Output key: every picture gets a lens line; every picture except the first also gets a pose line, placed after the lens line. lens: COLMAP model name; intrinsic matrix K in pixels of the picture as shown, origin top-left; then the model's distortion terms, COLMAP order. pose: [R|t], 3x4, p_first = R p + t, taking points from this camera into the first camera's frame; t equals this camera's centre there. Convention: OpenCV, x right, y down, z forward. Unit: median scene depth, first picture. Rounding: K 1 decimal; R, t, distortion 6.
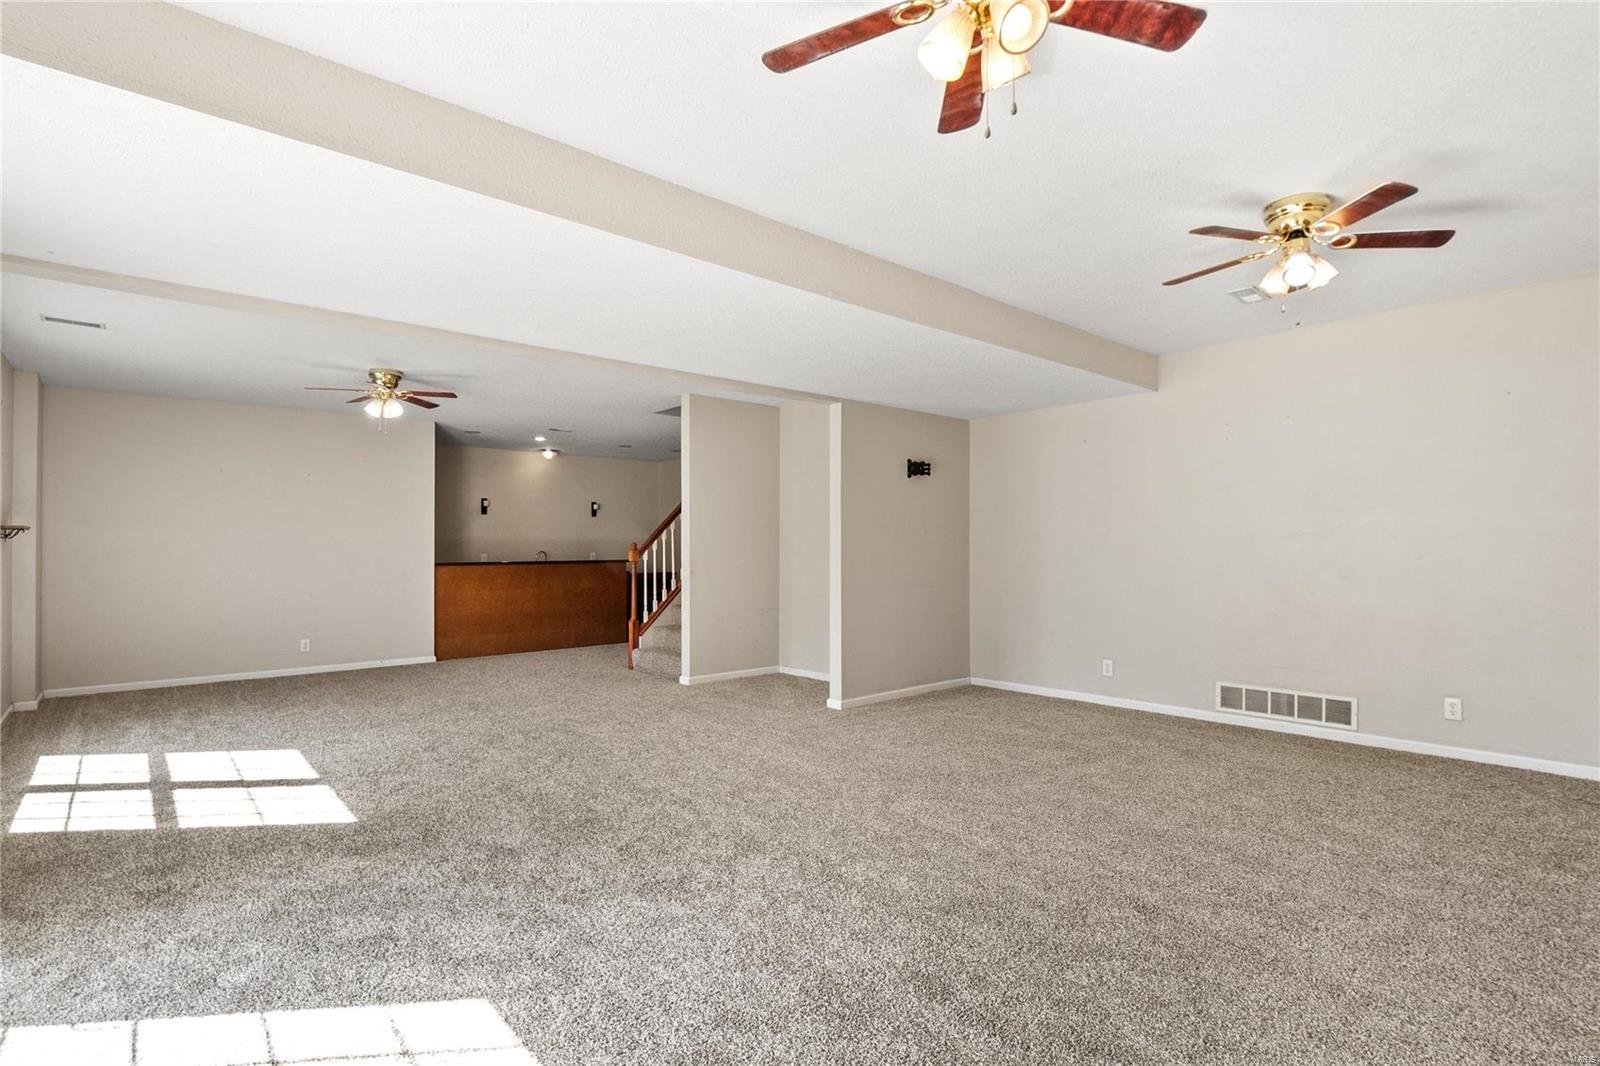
lens RADIAL K [[752.0, 0, 798.7], [0, 752.0, 534.8], [0, 0, 1]] dist [-0.002066, -0.000210]
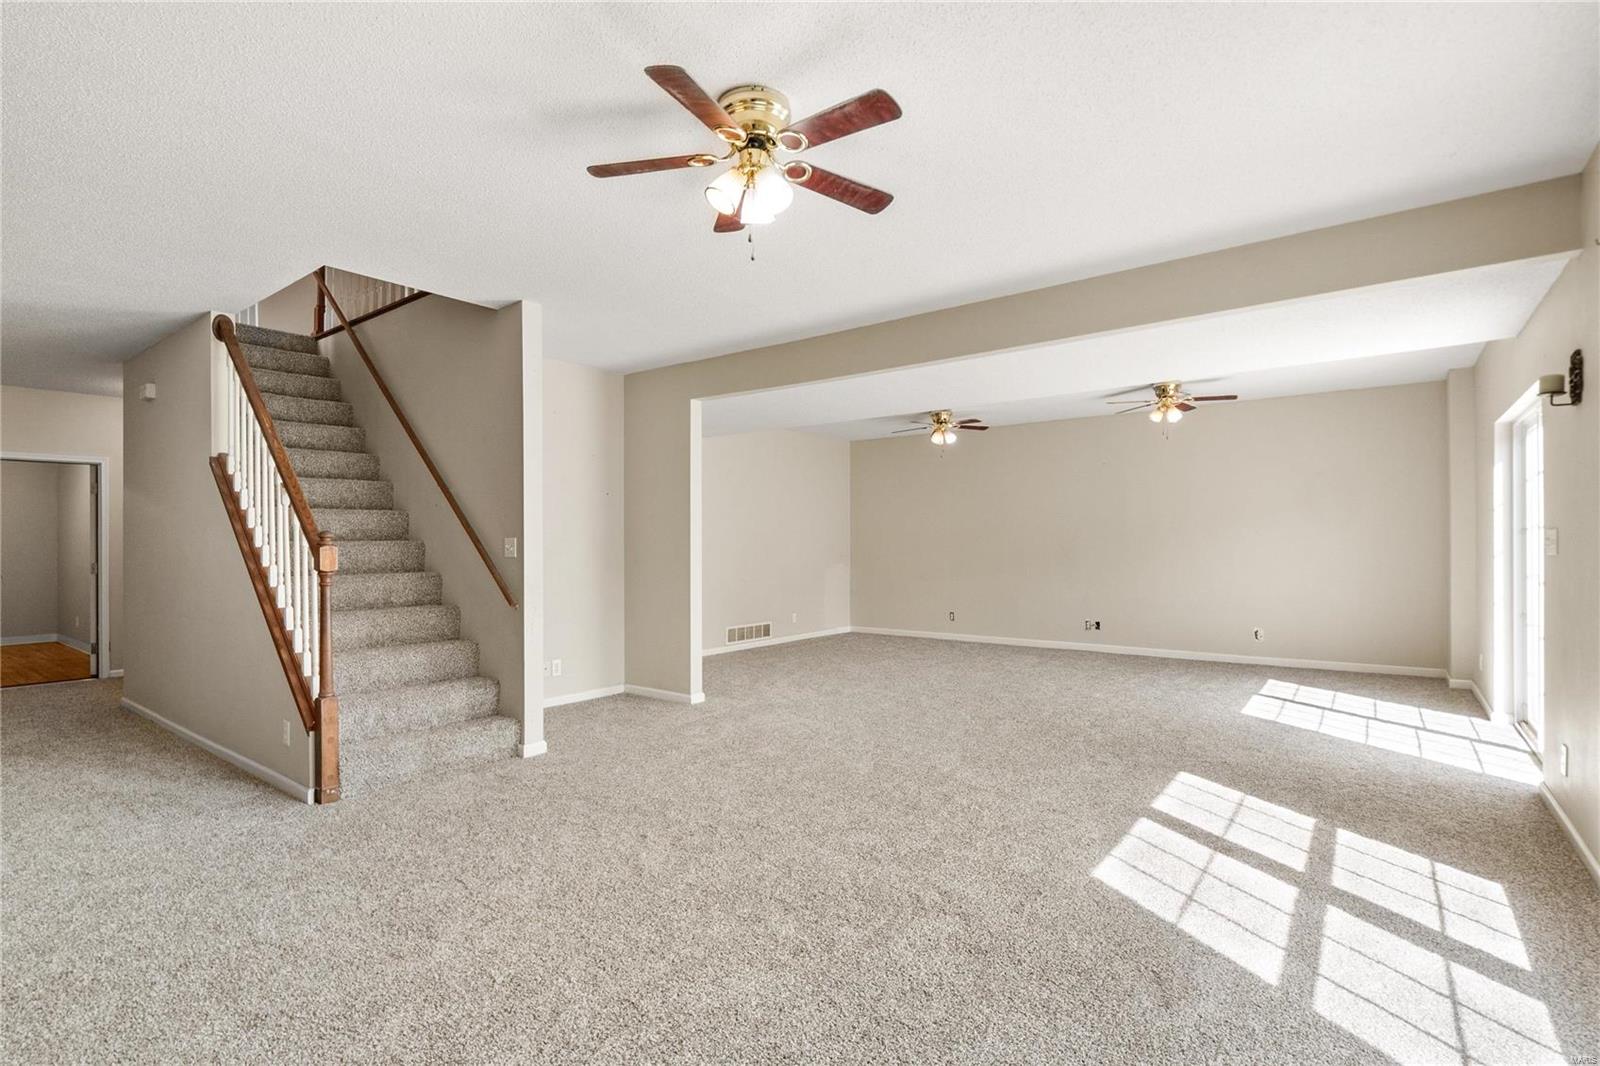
lens RADIAL K [[752.0, 0, 798.8], [0, 752.0, 543.9], [0, 0, 1]] dist [-0.002066, -0.000210]
pose [[-0.179679, 0.006928, 0.983701, -1.440131], [-0.010864, 0.999900, -0.009027, 0.045547], [-0.983665, -0.012309, -0.179586, 1.590869]]
